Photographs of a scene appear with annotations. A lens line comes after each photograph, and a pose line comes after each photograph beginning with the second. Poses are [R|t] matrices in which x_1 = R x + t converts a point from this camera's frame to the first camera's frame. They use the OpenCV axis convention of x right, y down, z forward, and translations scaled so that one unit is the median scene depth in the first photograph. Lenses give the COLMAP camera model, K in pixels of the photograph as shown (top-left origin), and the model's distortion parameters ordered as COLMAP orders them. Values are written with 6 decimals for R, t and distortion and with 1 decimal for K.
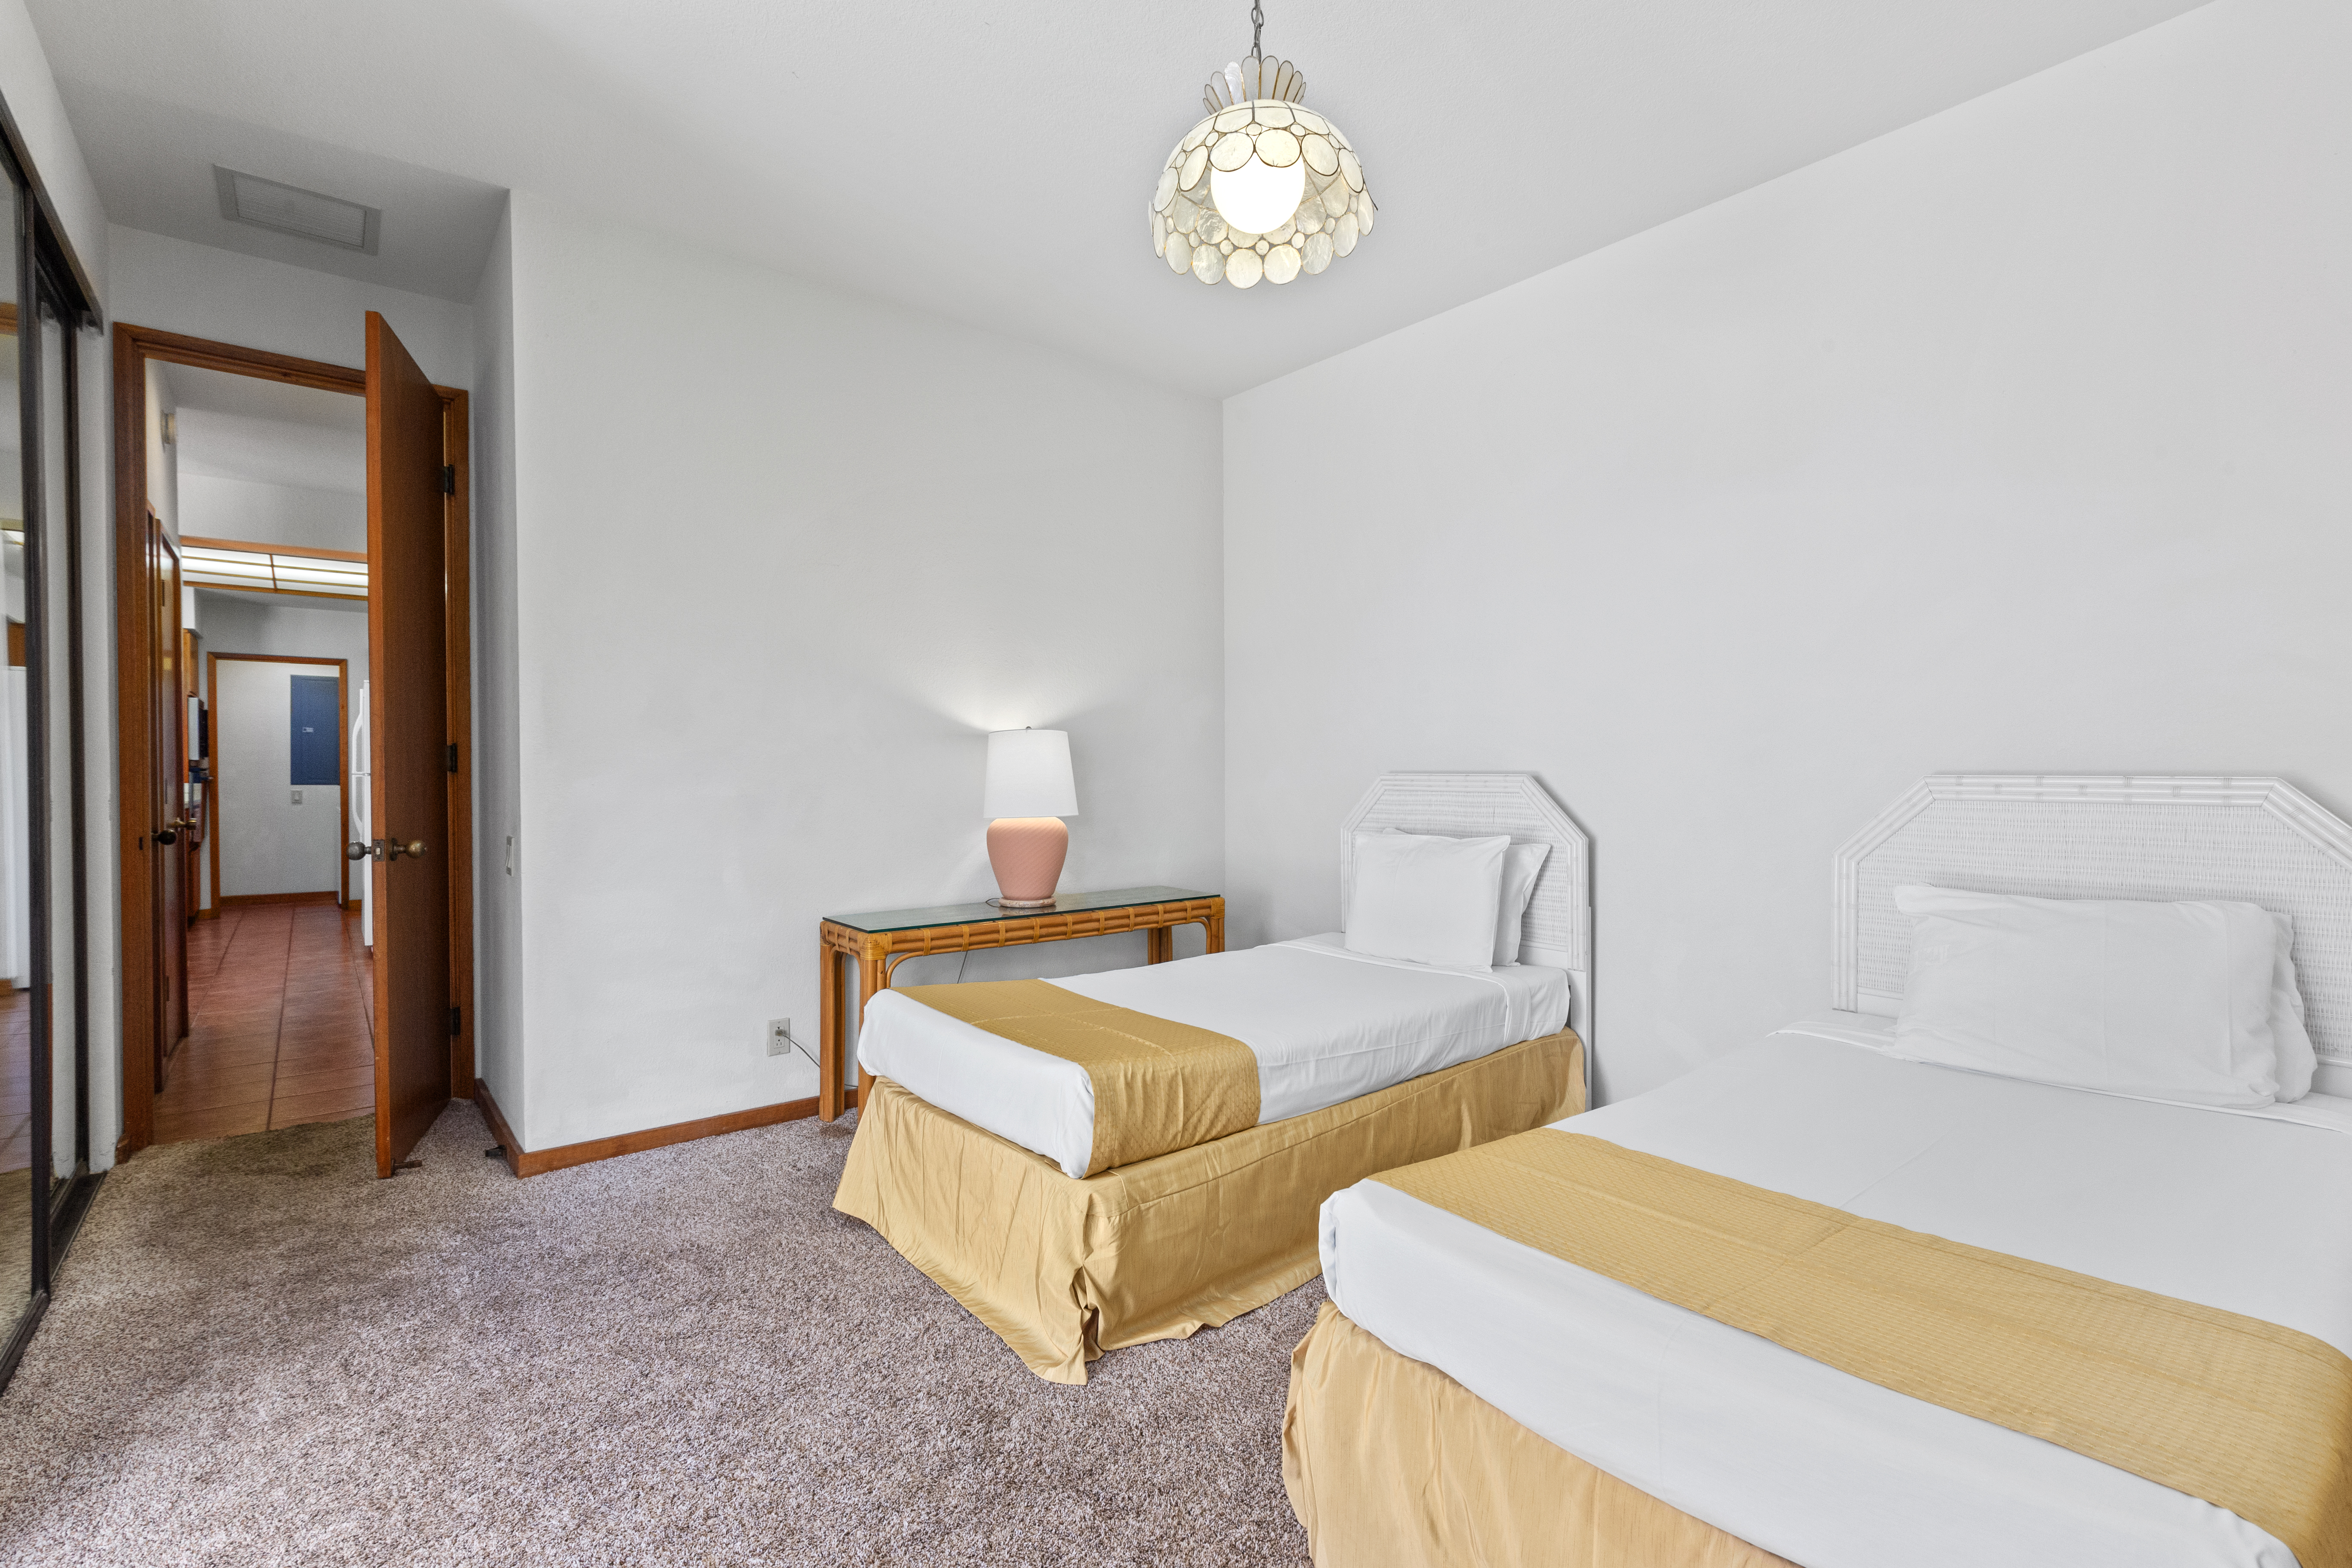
lens RADIAL K [[1078.8, 0, 1173.8], [0, 1078.8, 778.4], [0, 0, 1]] dist [0.020061, -0.000940]
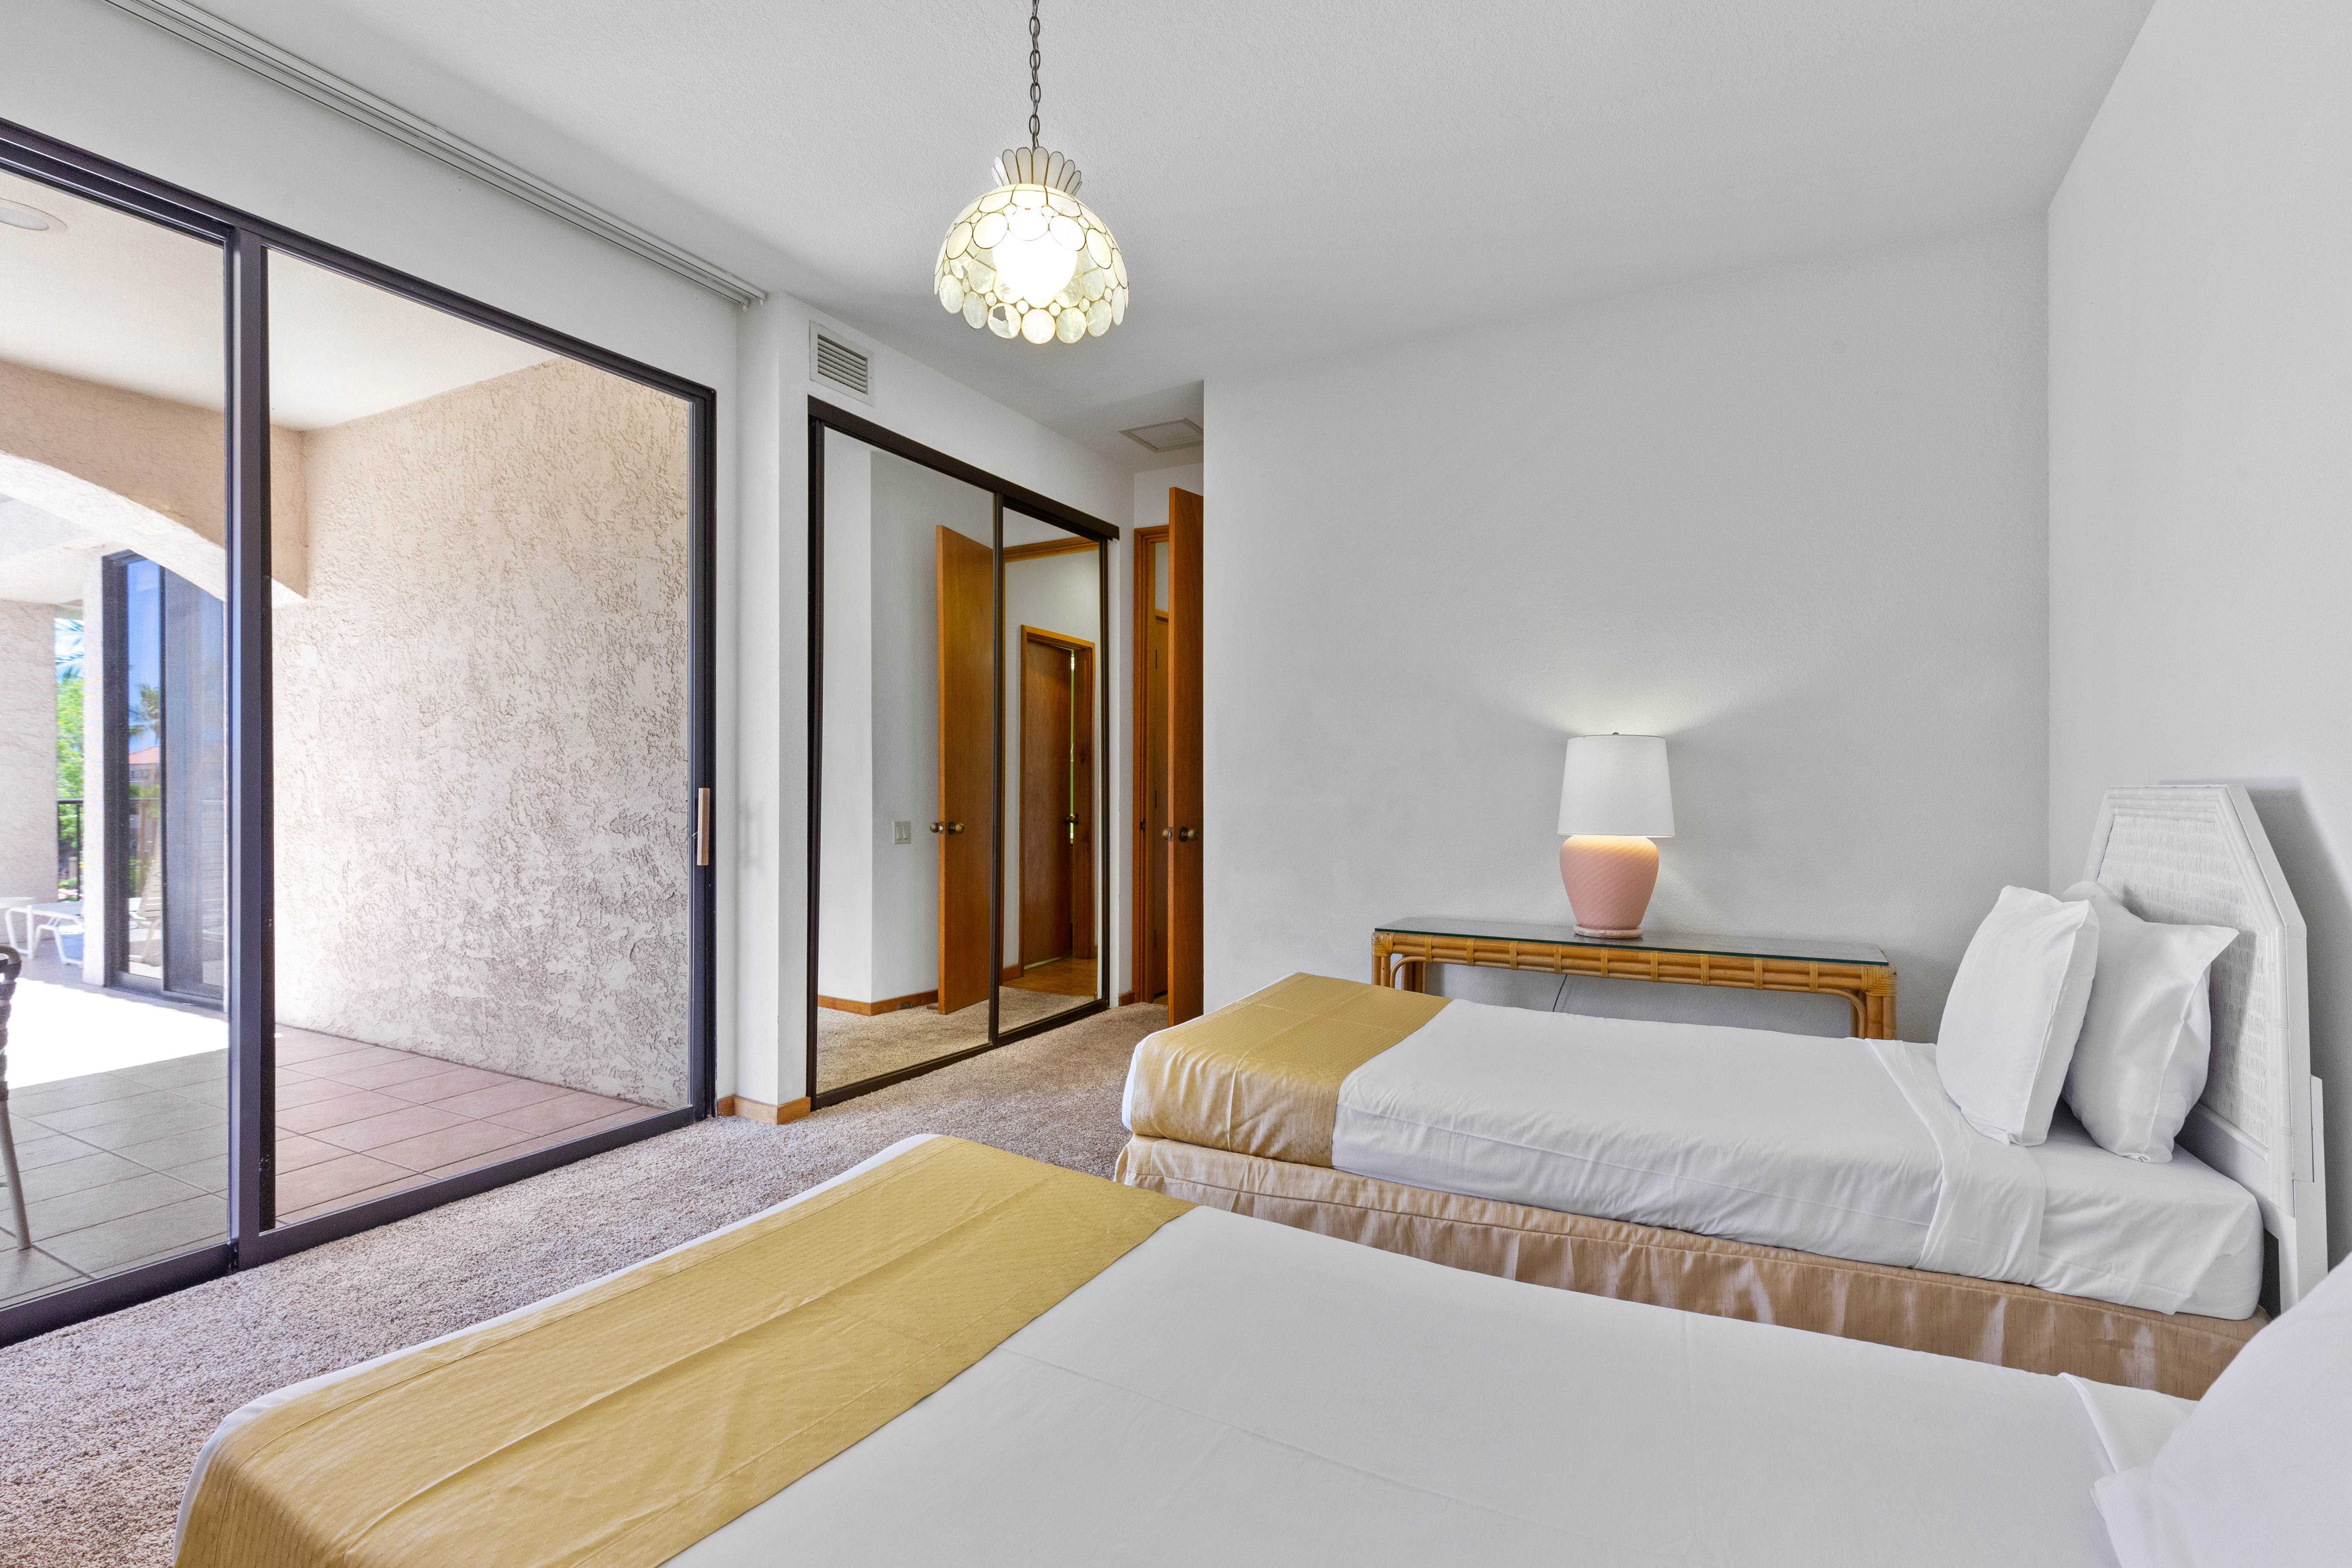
lens RADIAL K [[1078.8, 0, 1174.8], [0, 1078.8, 781.8], [0, 0, 1]] dist [0.020061, -0.000940]
pose [[0.385350, 0.000474, -0.922771, 0.657047], [-0.015305, 0.999866, -0.005877, 0.003534], [0.922644, 0.016388, 0.385305, 0.398099]]
